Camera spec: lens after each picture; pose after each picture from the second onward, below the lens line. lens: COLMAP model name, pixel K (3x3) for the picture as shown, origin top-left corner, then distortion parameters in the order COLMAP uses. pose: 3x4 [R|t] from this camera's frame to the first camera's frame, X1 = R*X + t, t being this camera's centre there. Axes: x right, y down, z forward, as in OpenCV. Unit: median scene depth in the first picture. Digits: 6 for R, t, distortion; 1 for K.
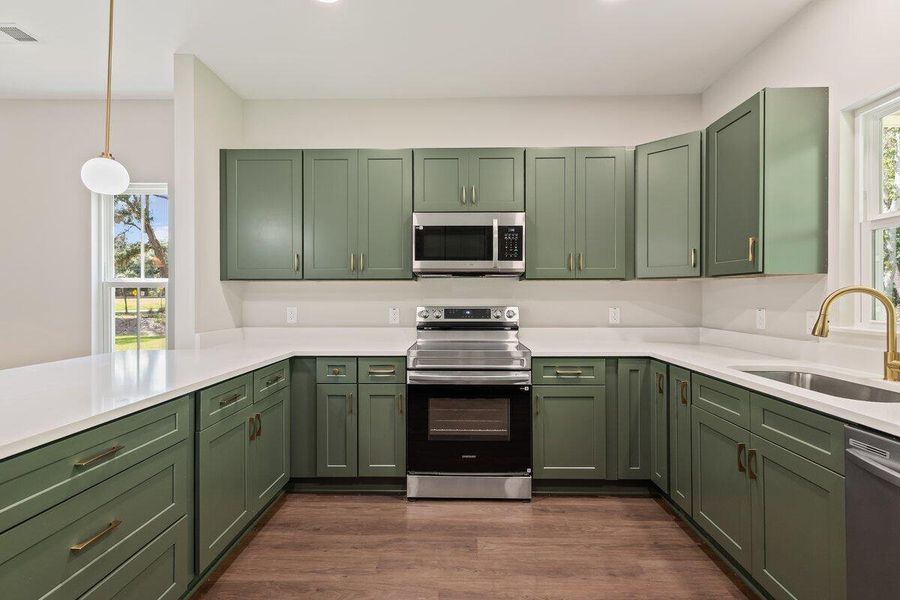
lens RADIAL K [[441.2, 0, 448.6], [0, 441.2, 296.0], [0, 0, 1]] dist [0.001225, 0.000003]
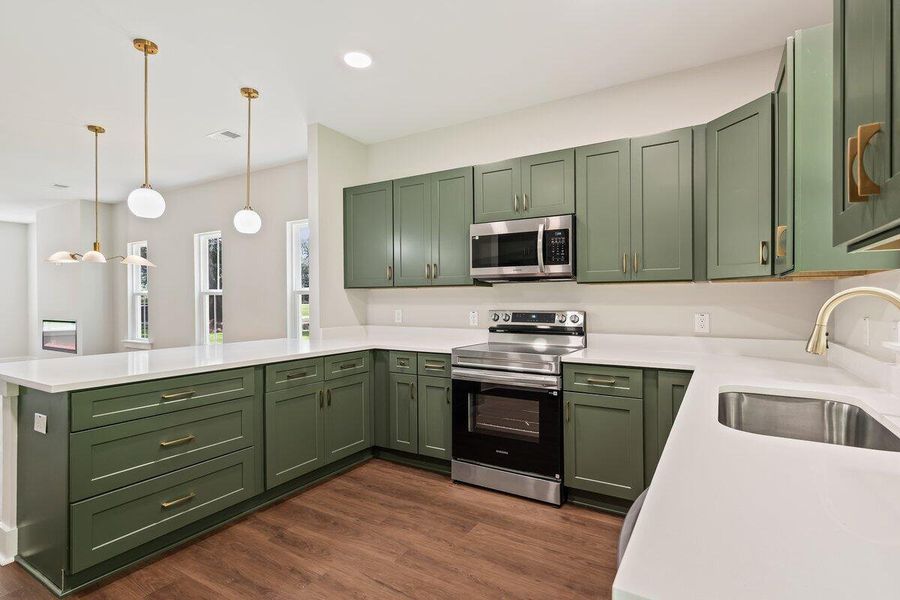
lens RADIAL K [[442.1, 0, 446.8], [0, 442.1, 302.1], [0, 0, 1]] dist [-0.001274, -0.000233]
pose [[0.867480, 0.000828, -0.497472, 0.455612], [0.000879, 0.999995, 0.003197, 0.000558], [0.497472, -0.003211, 0.867474, 0.016311]]
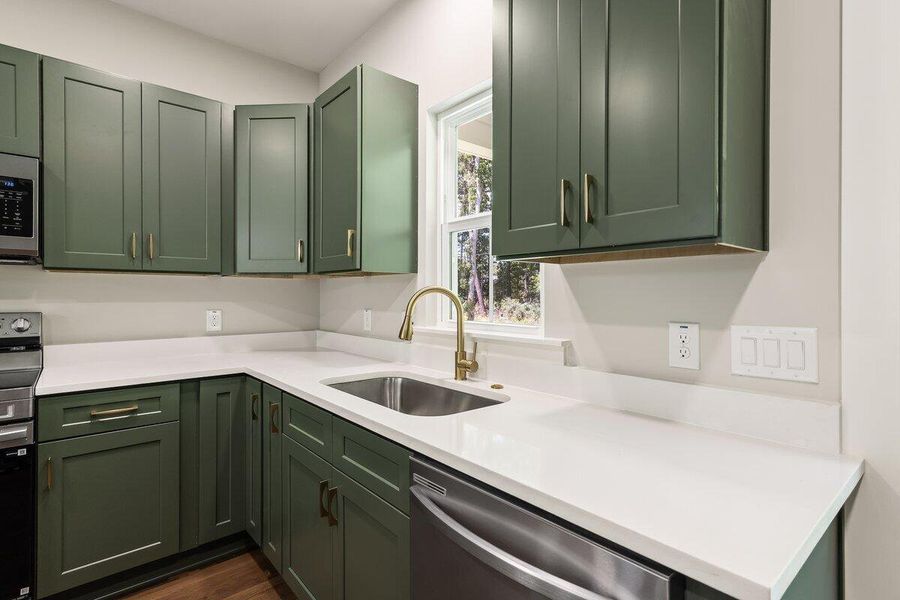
lens RADIAL K [[443.0, 0, 448.2], [0, 443.0, 295.0], [0, 0, 1]] dist [0.021574, 0.000059]
pose [[0.746541, 0.003103, 0.665333, 0.196884], [-0.001624, 0.999995, -0.002842, 0.000345], [-0.665338, 0.001041, 0.746542, 0.167682]]
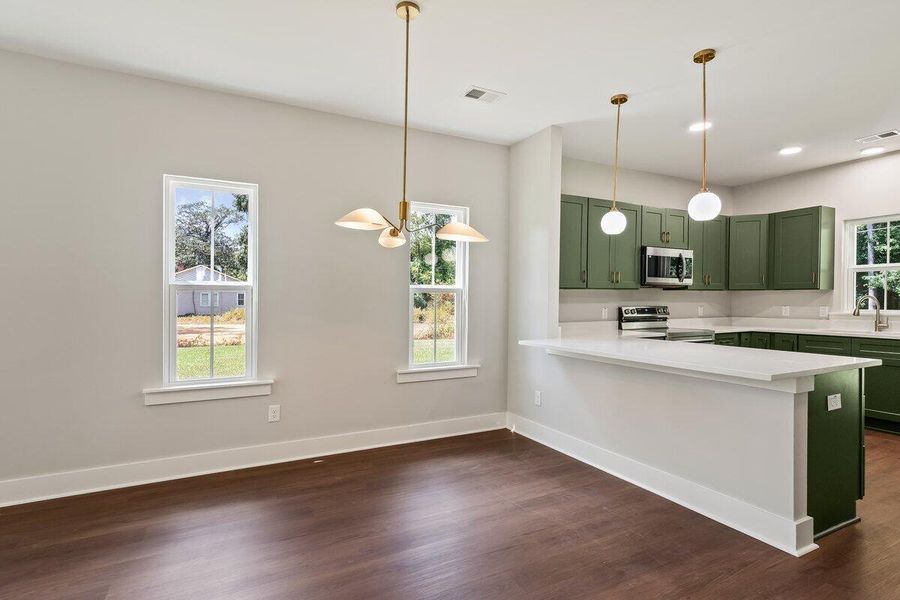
lens RADIAL K [[441.2, 0, 448.6], [0, 441.2, 296.0], [0, 0, 1]] dist [0.001225, 0.000003]
pose [[0.881265, 0.001936, 0.472619, -1.576154], [0.002417, 0.999960, -0.008603, -0.001800], [-0.472617, 0.008723, 0.881225, -0.051710]]
